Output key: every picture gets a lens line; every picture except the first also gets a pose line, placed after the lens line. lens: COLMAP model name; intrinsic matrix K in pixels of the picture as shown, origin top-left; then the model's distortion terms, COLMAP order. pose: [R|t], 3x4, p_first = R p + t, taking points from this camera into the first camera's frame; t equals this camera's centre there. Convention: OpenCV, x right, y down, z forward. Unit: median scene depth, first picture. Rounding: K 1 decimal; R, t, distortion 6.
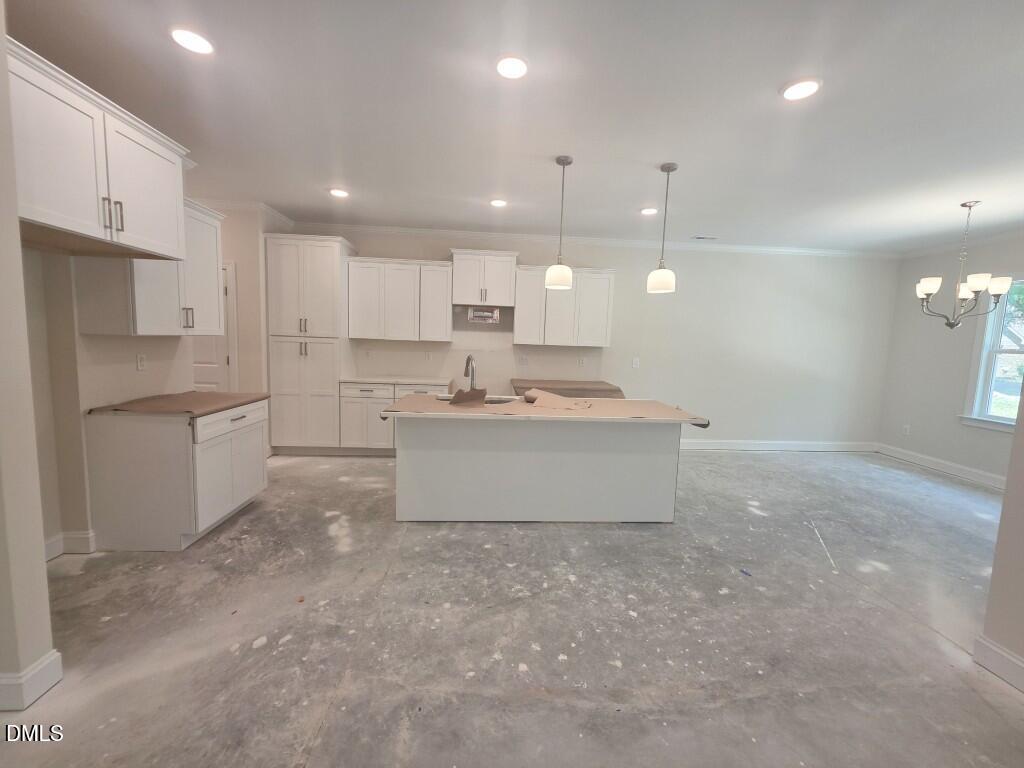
lens RADIAL K [[408.9, 0, 515.4], [0, 408.9, 379.5], [0, 0, 1]] dist [0.003388, -0.000815]
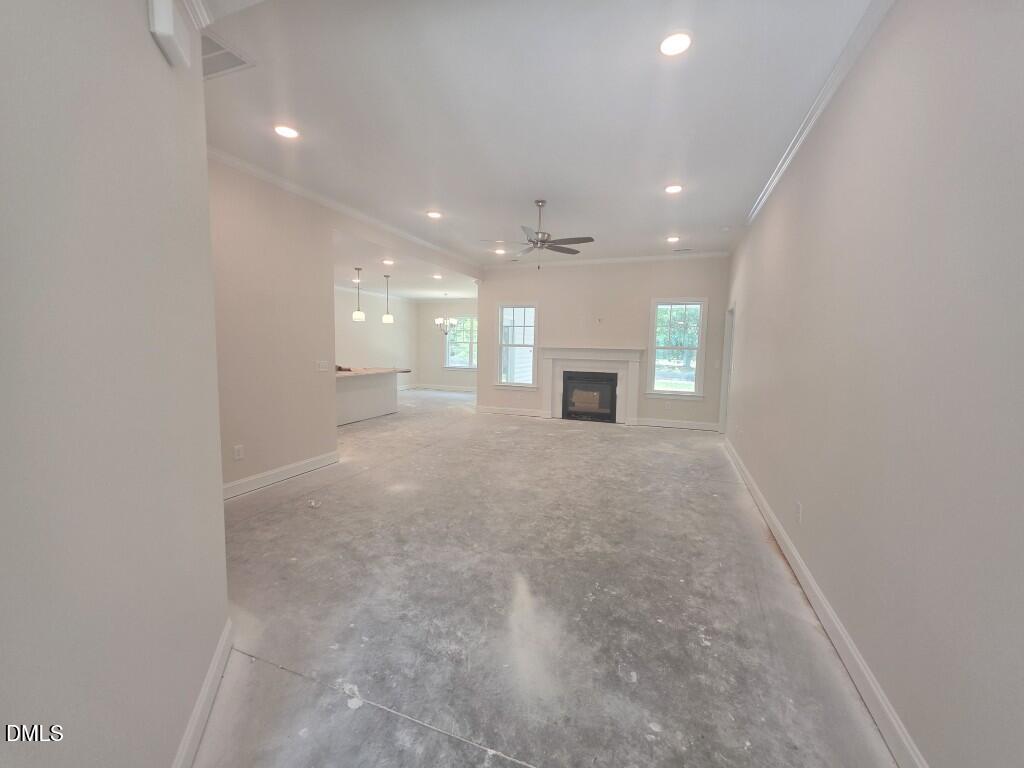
lens RADIAL K [[408.9, 0, 515.4], [0, 408.9, 379.5], [0, 0, 1]] dist [0.003388, -0.000815]
pose [[0.422017, -0.106698, 0.900287, -2.015641], [0.083746, 0.993392, 0.078476, 0.007110], [-0.902712, 0.042278, 0.428164, -0.992954]]
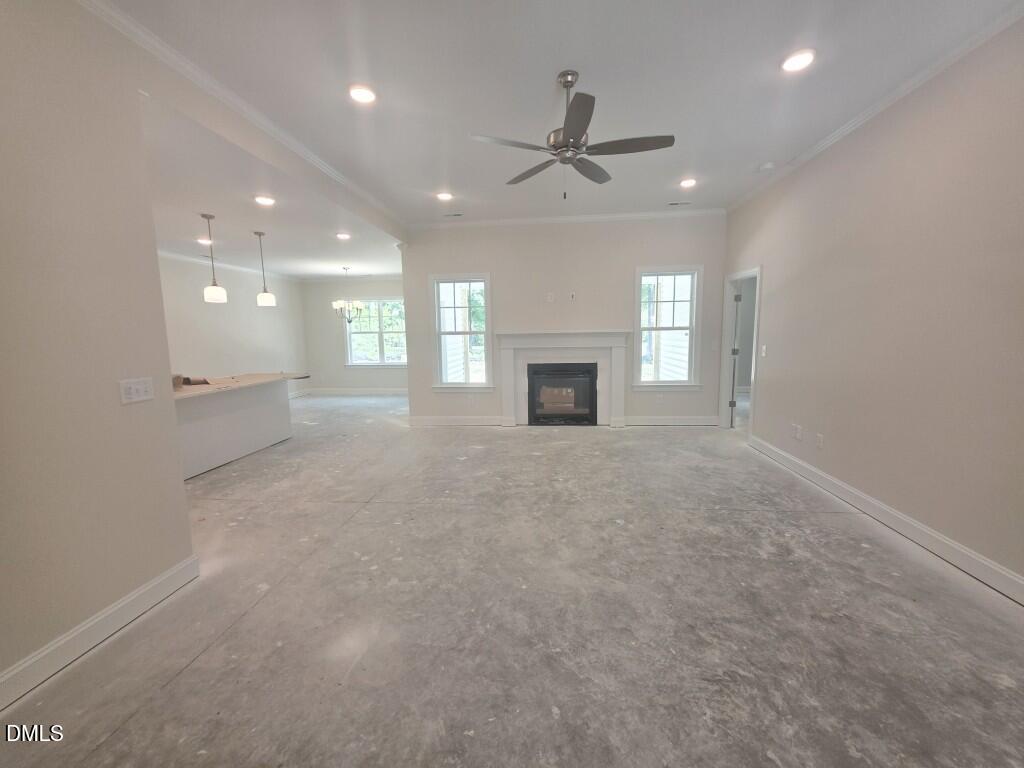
lens RADIAL K [[408.9, 0, 515.4], [0, 408.9, 379.5], [0, 0, 1]] dist [0.003388, -0.000815]
pose [[0.164719, -0.153685, 0.974294, -1.424932], [0.118341, 0.983730, 0.135166, -0.023709], [-0.979216, 0.093035, 0.180226, -0.355226]]
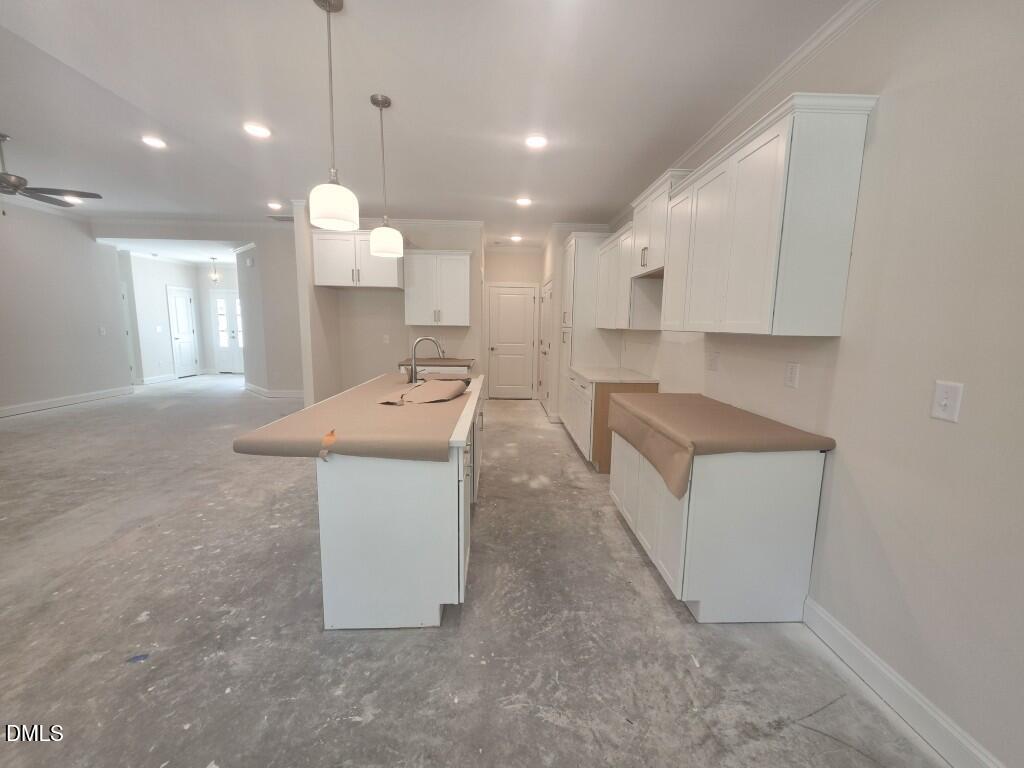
lens RADIAL K [[408.9, 0, 515.4], [0, 408.9, 379.5], [0, 0, 1]] dist [0.003388, -0.000815]
pose [[-0.027503, 0.098738, -0.994733, 1.141896], [-0.114537, 0.988245, 0.101261, -0.101459], [0.993038, 0.116719, -0.015870, 1.544156]]
